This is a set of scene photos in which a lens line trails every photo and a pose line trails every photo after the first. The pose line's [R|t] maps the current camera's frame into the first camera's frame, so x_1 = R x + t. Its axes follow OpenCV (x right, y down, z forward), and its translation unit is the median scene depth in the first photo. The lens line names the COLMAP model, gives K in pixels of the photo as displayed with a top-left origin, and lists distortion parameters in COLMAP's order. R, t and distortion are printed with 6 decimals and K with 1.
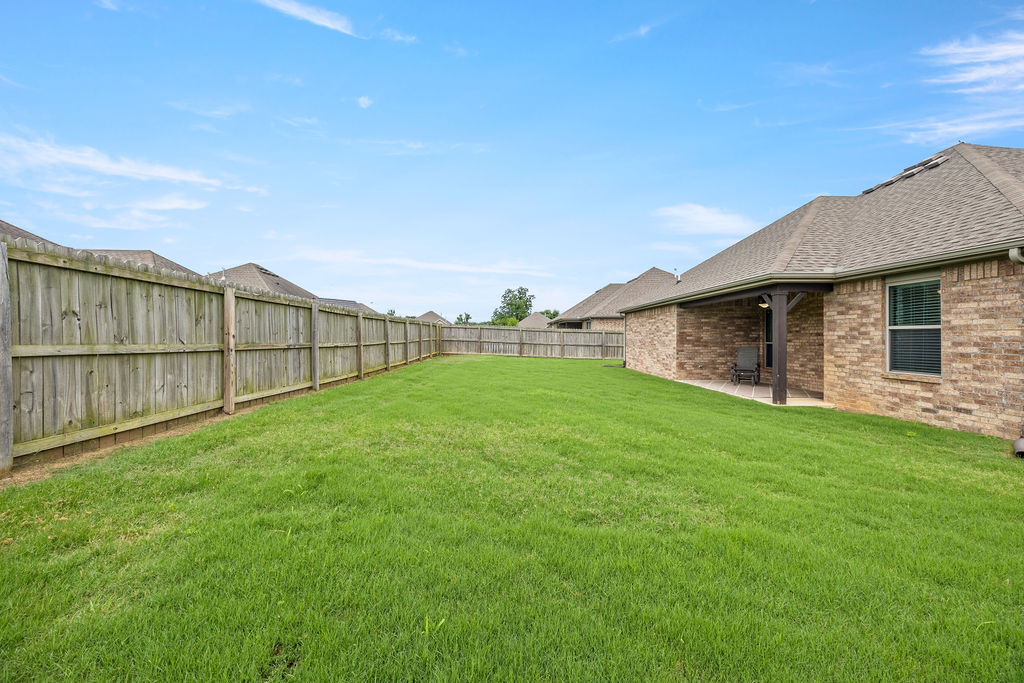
lens RADIAL K [[392.1, 0, 510.1], [0, 392.1, 332.4], [0, 0, 1]] dist [-0.000669, -0.000090]
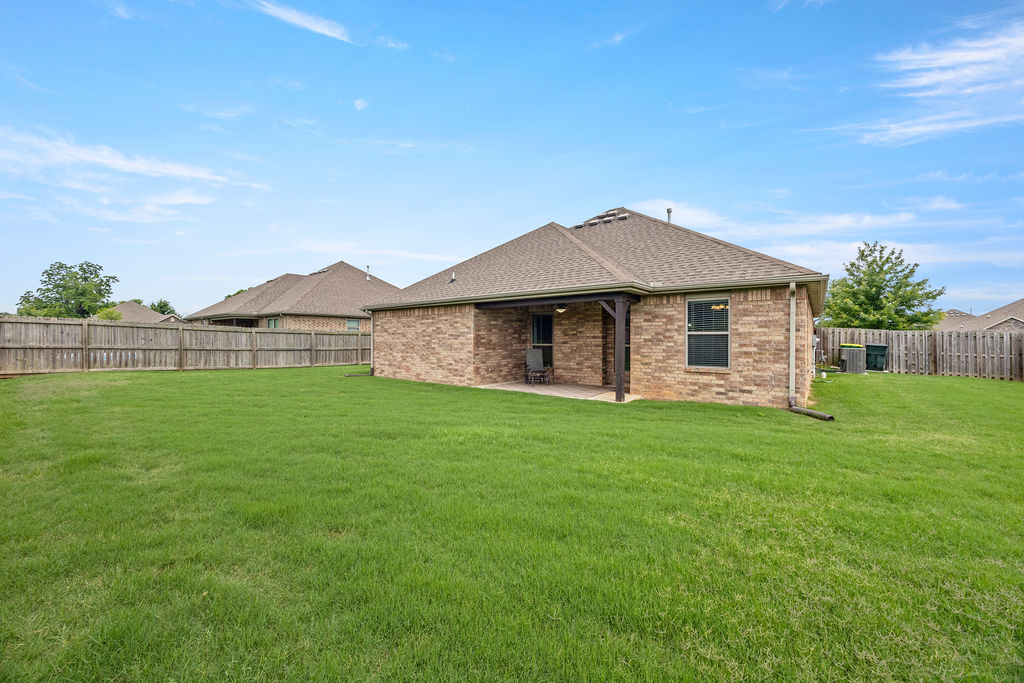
lens RADIAL K [[388.8, 0, 509.4], [0, 388.8, 337.3], [0, 0, 1]] dist [-0.001791, 0.000071]
pose [[0.635077, -0.003002, 0.772443, -0.360938], [-0.006790, 0.999932, 0.009469, -0.005066], [-0.772419, -0.011259, 0.635014, 0.554010]]
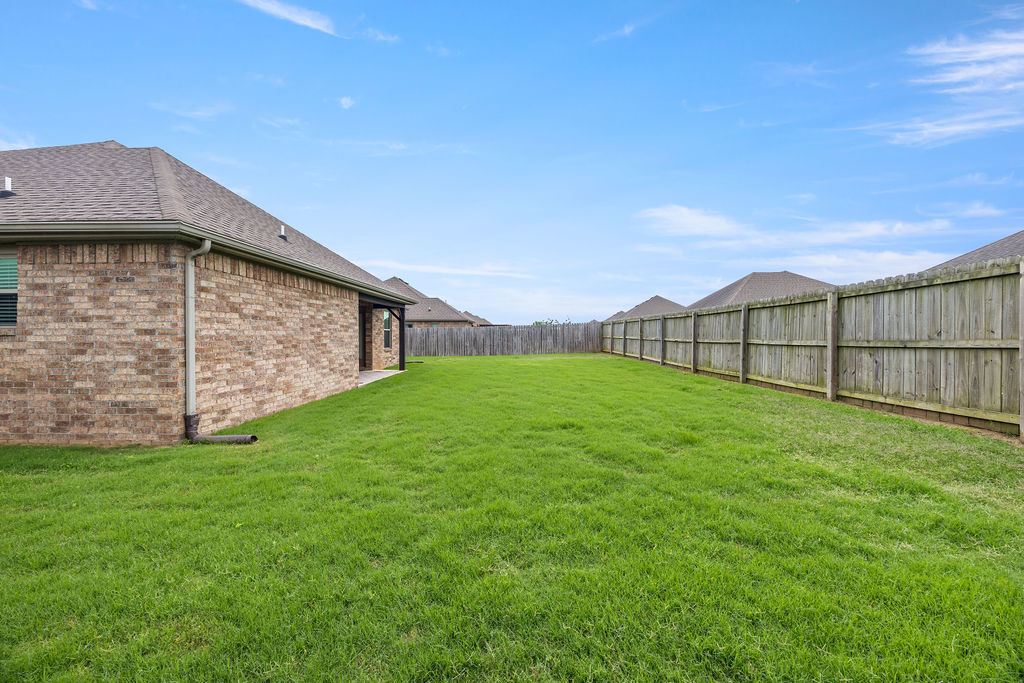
lens RADIAL K [[388.8, 0, 509.4], [0, 388.8, 337.3], [0, 0, 1]] dist [-0.001791, 0.000071]
pose [[-0.999375, -0.002606, 0.035242, 0.127050], [-0.002876, 0.999967, -0.007591, 0.042857], [-0.035221, -0.007688, -0.999350, 2.827362]]
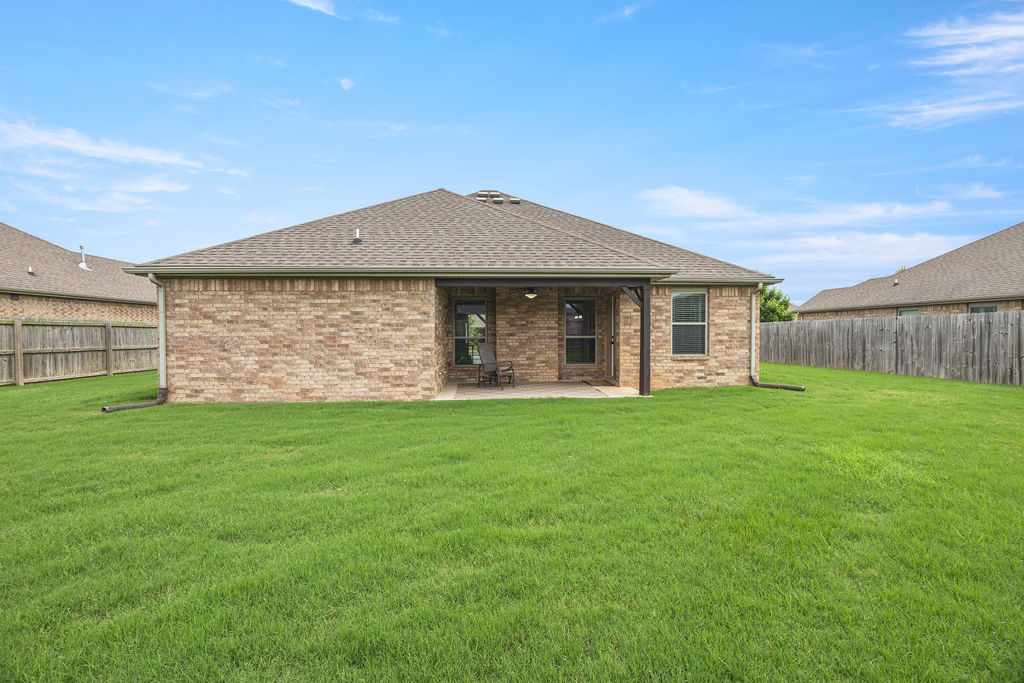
lens RADIAL K [[388.8, 0, 509.4], [0, 388.8, 337.3], [0, 0, 1]] dist [-0.001791, 0.000071]
pose [[-0.040797, -0.019762, 0.998972, -0.332165], [-0.008314, 0.999776, 0.019439, 0.012986], [-0.999133, -0.007513, -0.040952, 1.420996]]
